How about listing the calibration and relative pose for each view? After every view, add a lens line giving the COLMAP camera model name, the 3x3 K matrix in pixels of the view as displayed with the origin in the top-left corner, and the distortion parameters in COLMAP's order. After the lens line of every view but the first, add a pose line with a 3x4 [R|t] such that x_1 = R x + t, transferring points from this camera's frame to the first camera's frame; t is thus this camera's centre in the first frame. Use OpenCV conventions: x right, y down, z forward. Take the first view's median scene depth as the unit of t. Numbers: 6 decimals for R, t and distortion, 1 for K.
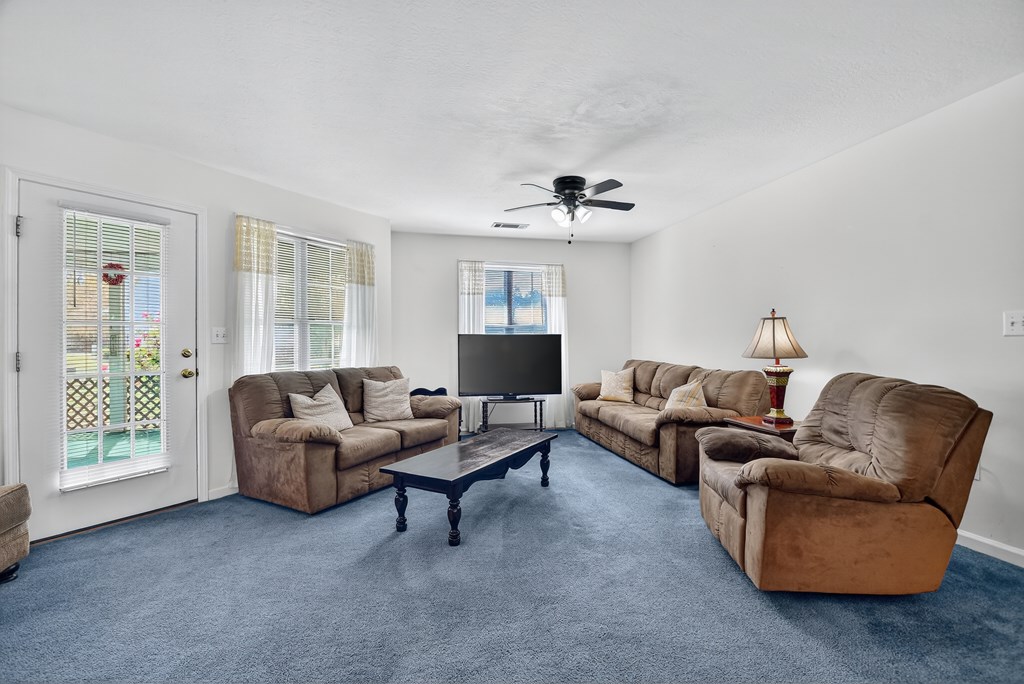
lens RADIAL K [[467.5, 0, 497.4], [0, 467.5, 343.2], [0, 0, 1]] dist [-0.002262, -0.002102]
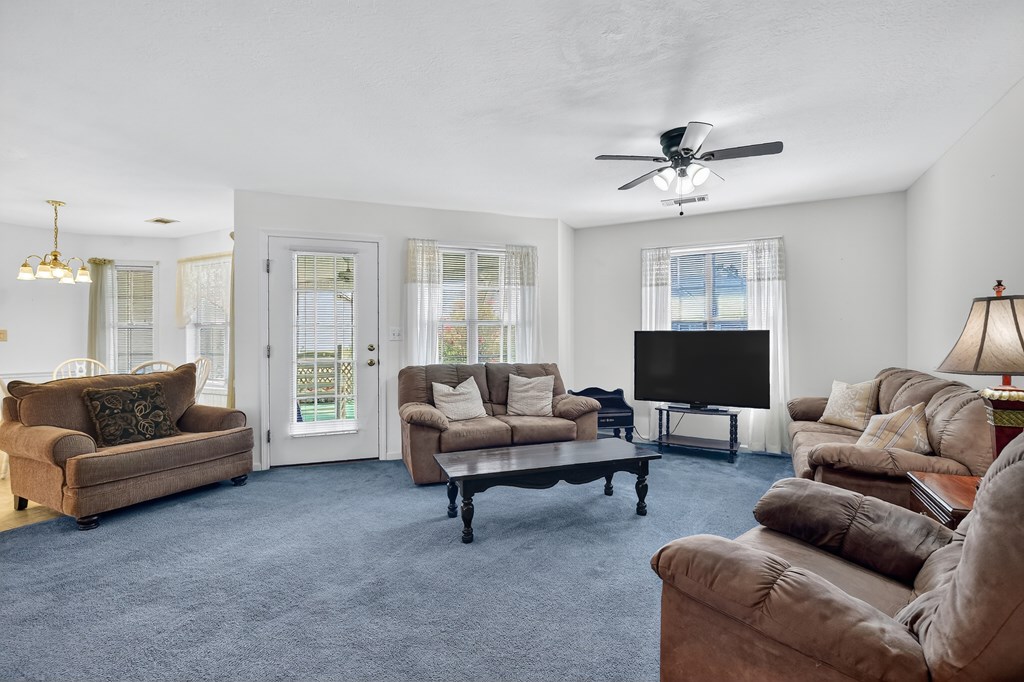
lens RADIAL K [[467.5, 0, 506.0], [0, 467.5, 340.0], [0, 0, 1]] dist [-0.002262, -0.002102]
pose [[0.754662, 0.004881, -0.656095, 0.405008], [-0.003970, 0.999988, 0.002873, -0.004110], [0.656102, 0.000437, 0.754672, 0.190654]]
